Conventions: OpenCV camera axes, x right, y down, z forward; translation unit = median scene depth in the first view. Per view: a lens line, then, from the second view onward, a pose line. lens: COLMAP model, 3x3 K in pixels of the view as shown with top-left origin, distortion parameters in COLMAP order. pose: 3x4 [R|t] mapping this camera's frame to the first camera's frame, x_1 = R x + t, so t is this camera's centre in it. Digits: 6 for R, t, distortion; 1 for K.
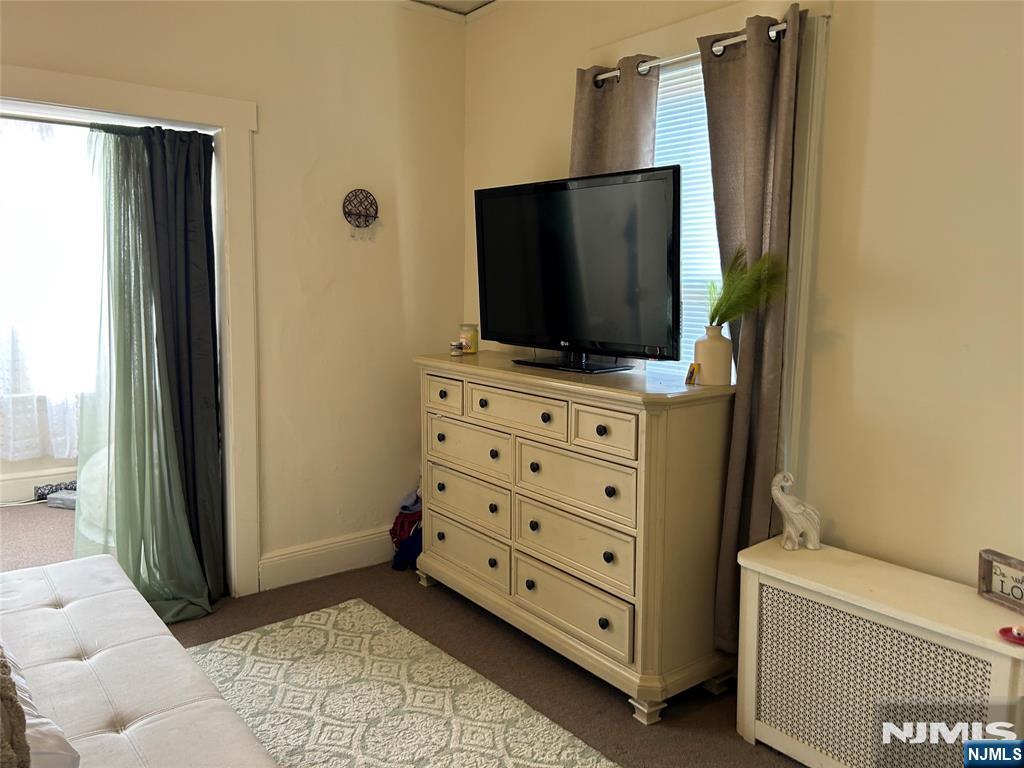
lens RADIAL K [[773.2, 0, 510.6], [0, 773.2, 379.2], [0, 0, 1]] dist [0.044719, -0.046974]
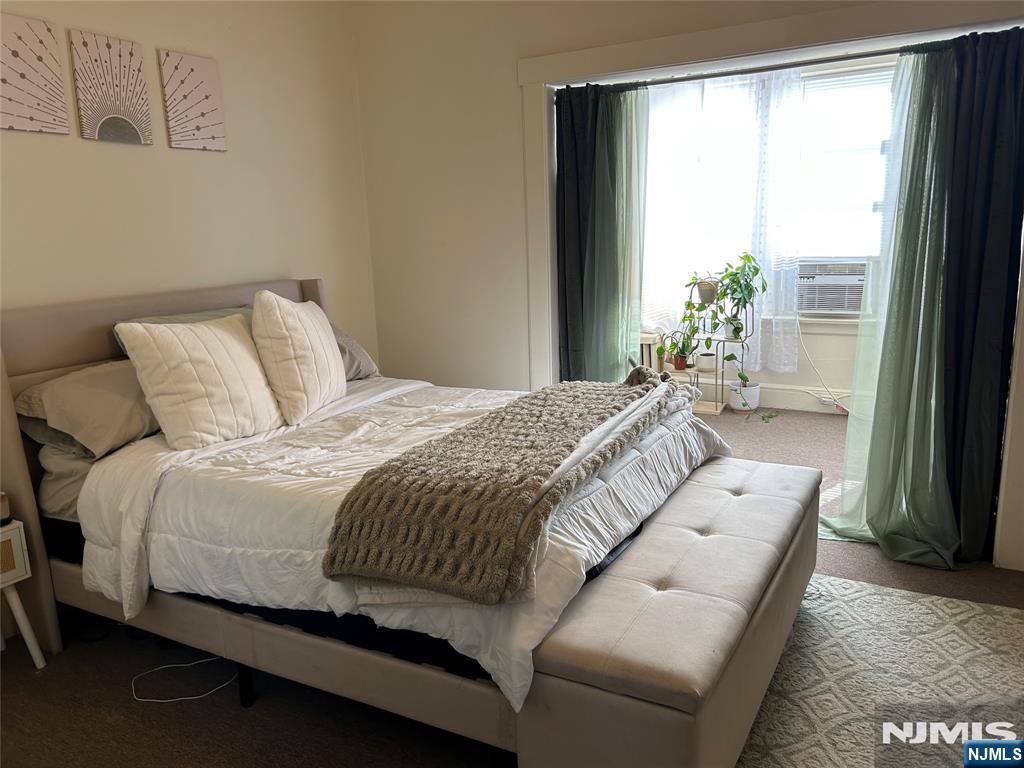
lens RADIAL K [[773.2, 0, 509.2], [0, 773.2, 385.3], [0, 0, 1]] dist [0.044719, -0.046974]
pose [[0.380481, 0.161553, -0.910568, 0.247190], [-0.075673, 0.986760, 0.143451, -0.010226], [0.921687, 0.014325, 0.387669, 0.167103]]
